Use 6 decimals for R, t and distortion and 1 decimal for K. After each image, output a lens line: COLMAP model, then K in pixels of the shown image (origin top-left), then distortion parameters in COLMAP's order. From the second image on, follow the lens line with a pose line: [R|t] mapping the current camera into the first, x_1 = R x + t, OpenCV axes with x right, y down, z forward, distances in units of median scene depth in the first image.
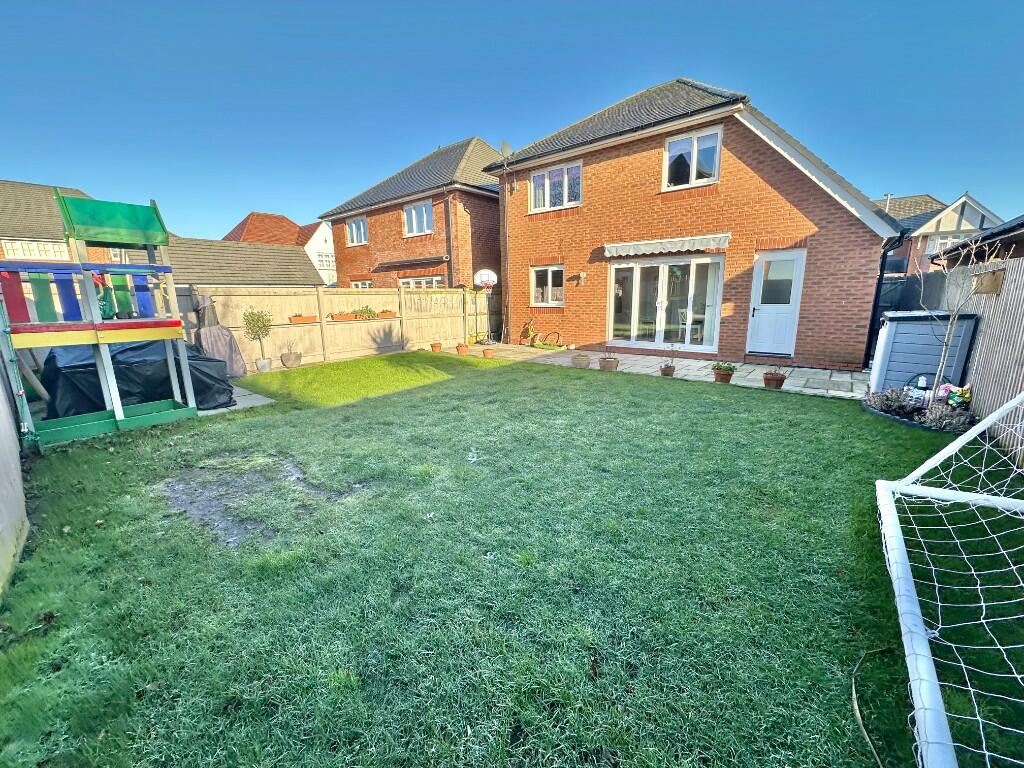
lens RADIAL K [[407.2, 0, 514.2], [0, 407.2, 382.7], [0, 0, 1]] dist [-0.002579, -0.000346]
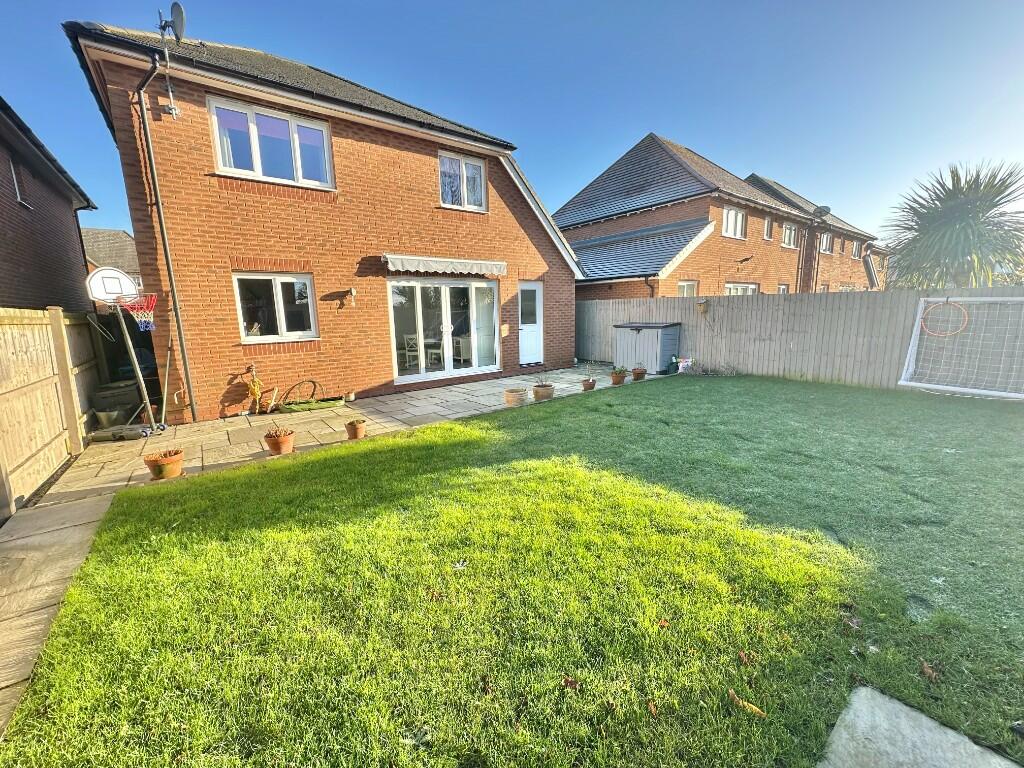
lens RADIAL K [[407.2, 0, 515.6], [0, 407.2, 381.3], [0, 0, 1]] dist [-0.002579, -0.000346]
pose [[0.232647, -0.156336, 0.959914, -0.498337], [0.224703, 0.968932, 0.103345, -0.136380], [-0.946247, 0.191653, 0.260548, 0.631572]]
